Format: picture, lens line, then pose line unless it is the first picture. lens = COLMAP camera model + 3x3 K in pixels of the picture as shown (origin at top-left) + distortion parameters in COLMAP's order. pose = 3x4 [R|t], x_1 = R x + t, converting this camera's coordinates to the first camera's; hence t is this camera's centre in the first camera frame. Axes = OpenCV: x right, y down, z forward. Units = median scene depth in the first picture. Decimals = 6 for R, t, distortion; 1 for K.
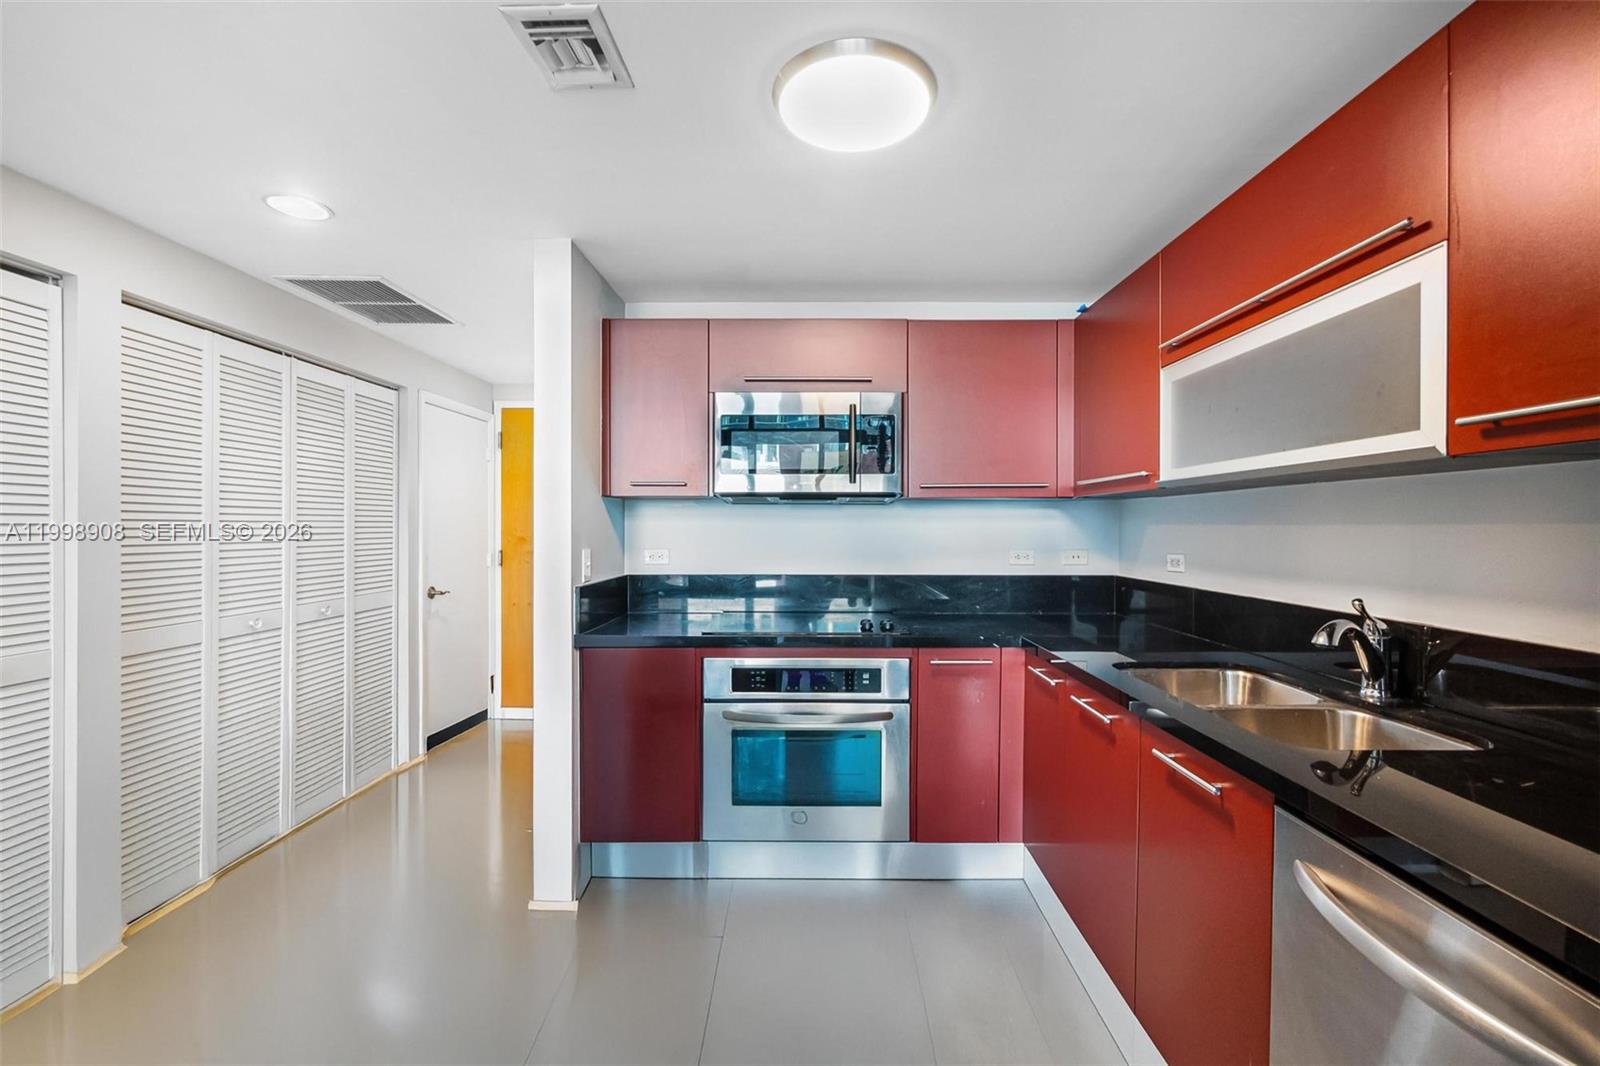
lens RADIAL K [[658.6, 0, 800.9], [0, 658.6, 528.0], [0, 0, 1]] dist [-0.010381, -0.000145]
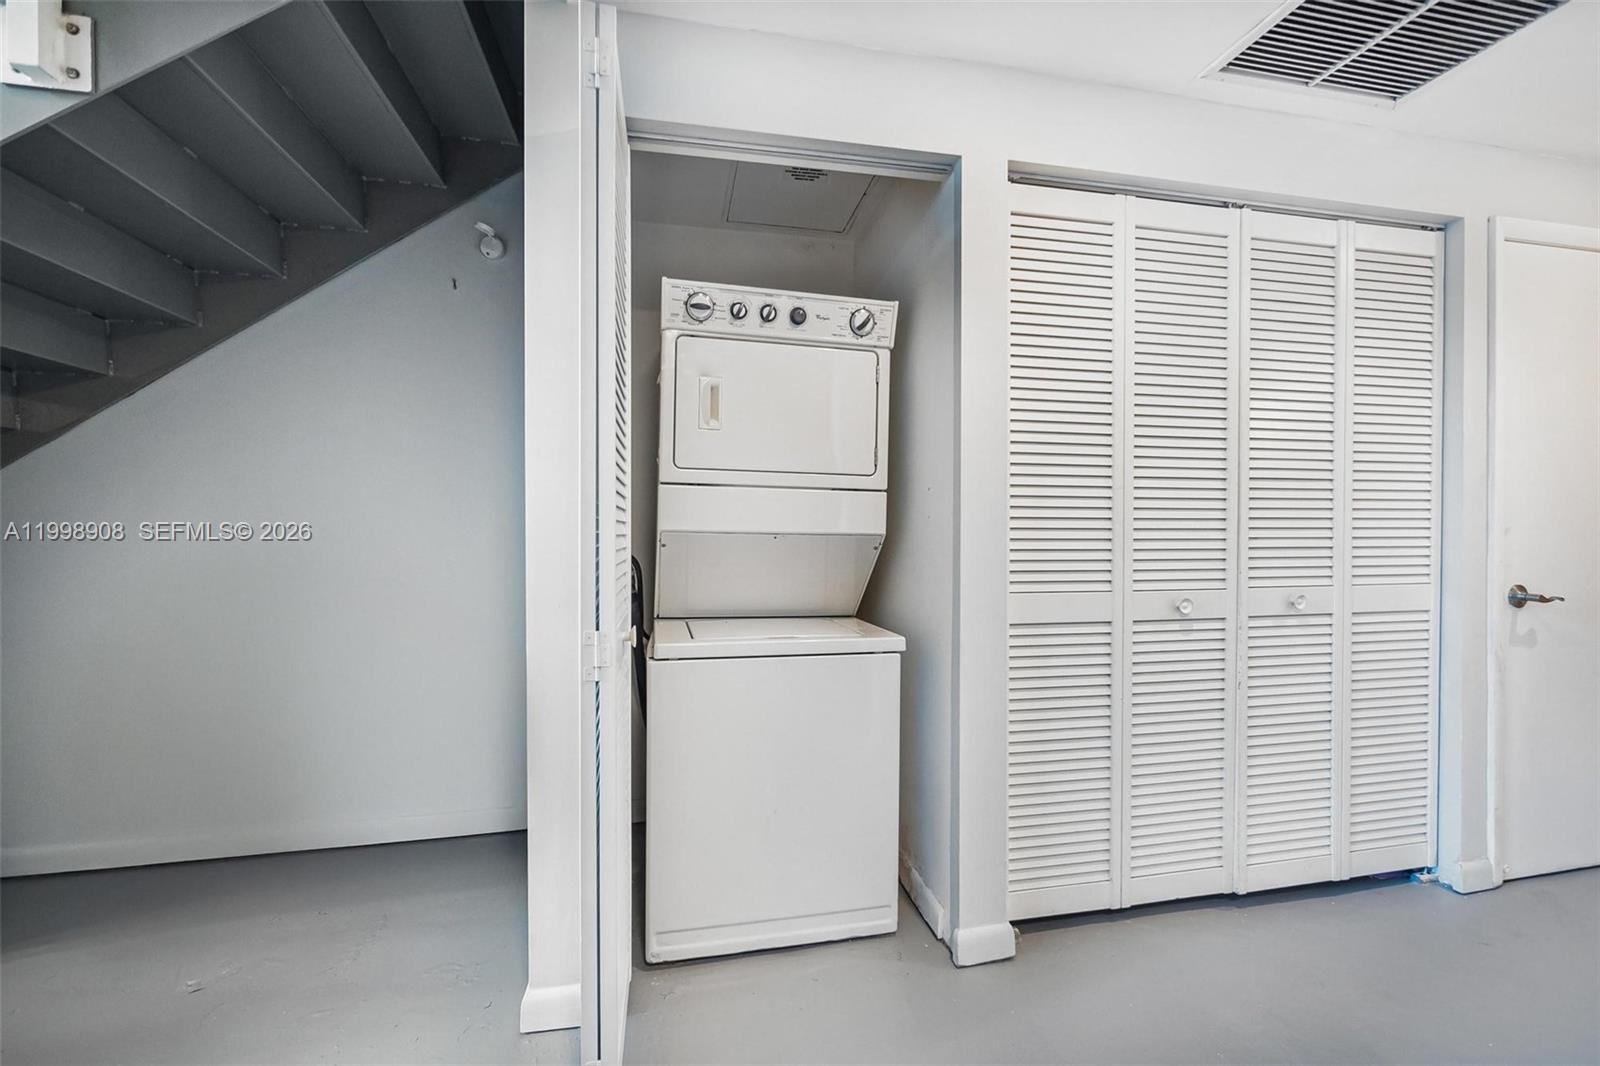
lens RADIAL K [[658.6, 0, 818.5], [0, 658.6, 501.1], [0, 0, 1]] dist [-0.010381, -0.000145]
pose [[0.213089, 0.003022, -0.977028, -0.199378], [-0.009688, 0.999953, 0.000980, 0.031352], [0.976985, 0.009256, 0.213108, 0.392613]]
